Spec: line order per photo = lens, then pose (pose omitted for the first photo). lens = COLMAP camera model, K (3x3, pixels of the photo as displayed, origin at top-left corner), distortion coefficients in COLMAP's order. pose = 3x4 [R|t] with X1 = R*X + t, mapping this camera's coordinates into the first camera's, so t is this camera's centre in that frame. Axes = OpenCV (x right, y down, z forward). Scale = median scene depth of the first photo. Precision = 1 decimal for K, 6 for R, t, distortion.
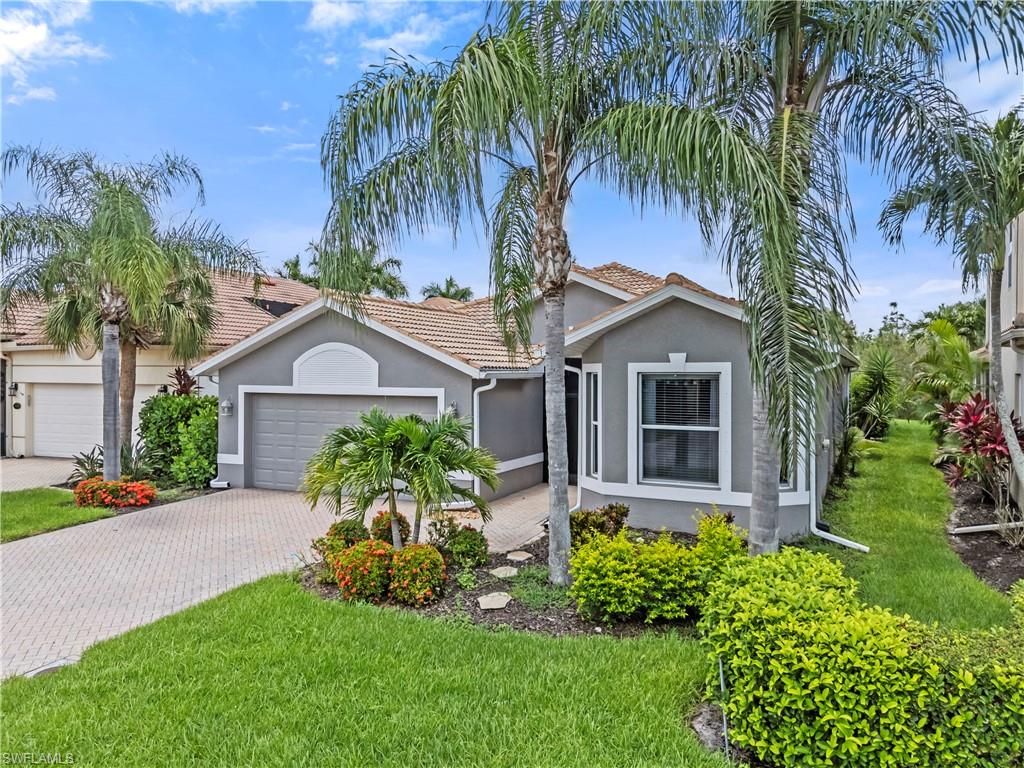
lens RADIAL K [[747.7, 0, 518.9], [0, 747.7, 346.0], [0, 0, 1]] dist [0.038457, -0.003607]
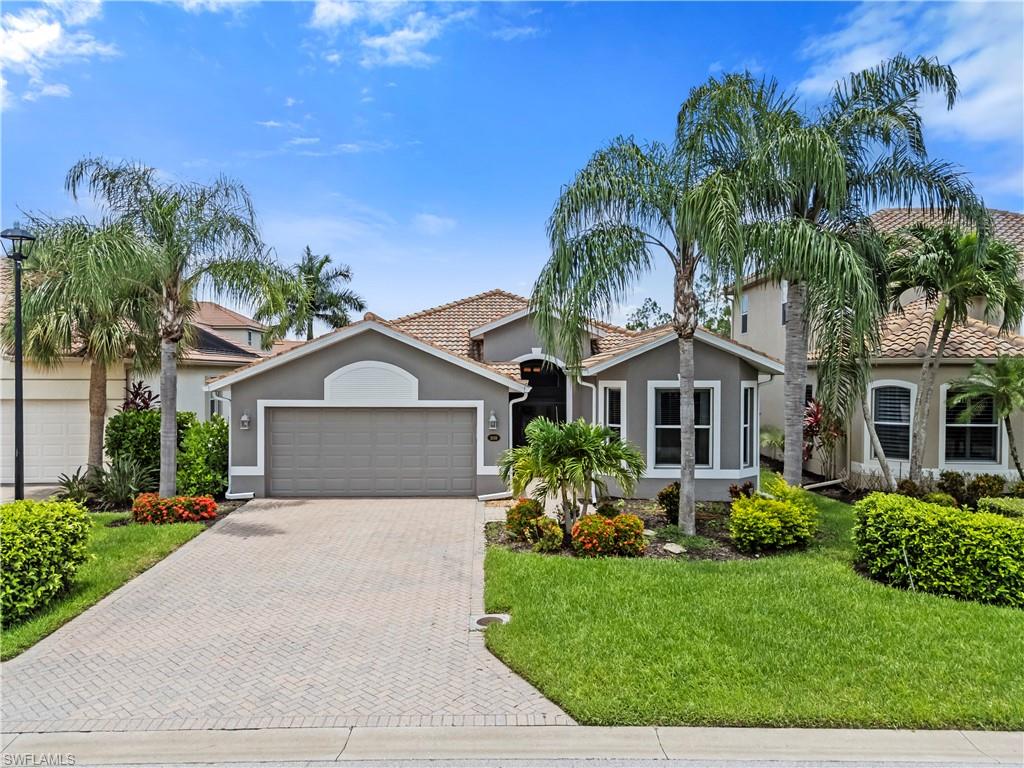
lens RADIAL K [[742.4, 0, 512.0], [0, 742.4, 384.0], [0, 0, 1]] dist [0.037492, -0.004294]
pose [[0.898918, -0.007292, 0.438056, -0.530127], [-0.015695, 0.998684, 0.048832, -0.026746], [-0.437835, -0.050771, 0.897621, -0.082802]]
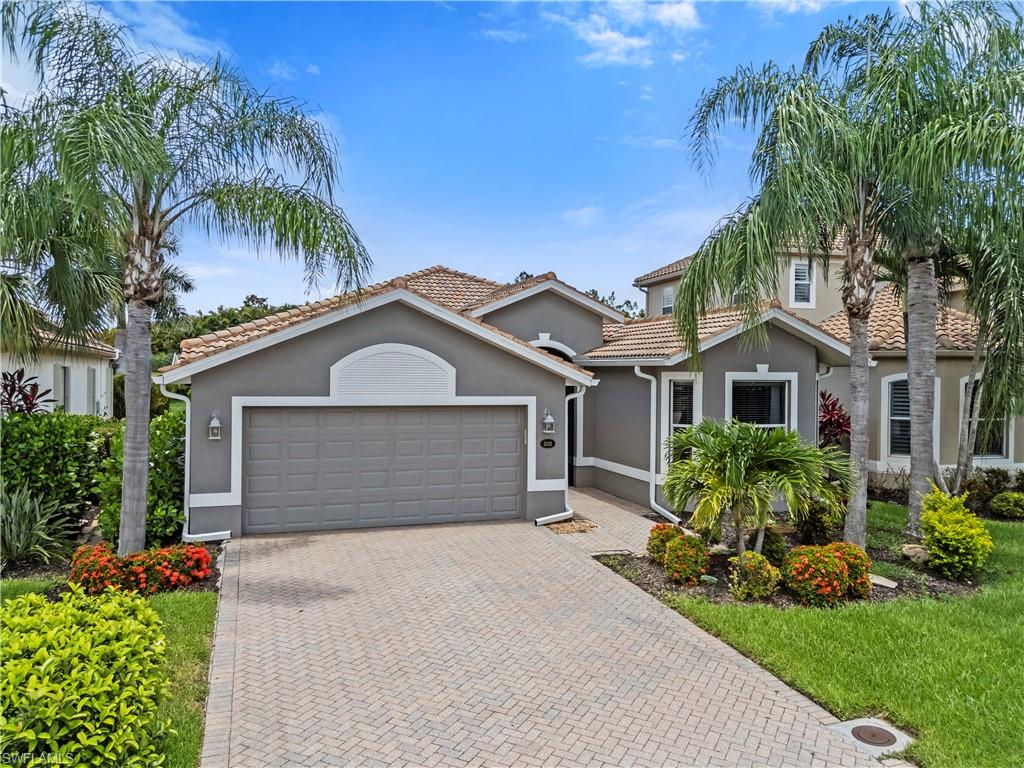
lens RADIAL K [[742.4, 0, 512.0], [0, 742.4, 384.0], [0, 0, 1]] dist [0.037492, -0.004294]
pose [[0.735591, -0.009342, 0.677362, -0.689598], [-0.030807, 0.998409, 0.047224, -0.002429], [-0.676725, -0.055605, 0.734133, 0.304548]]
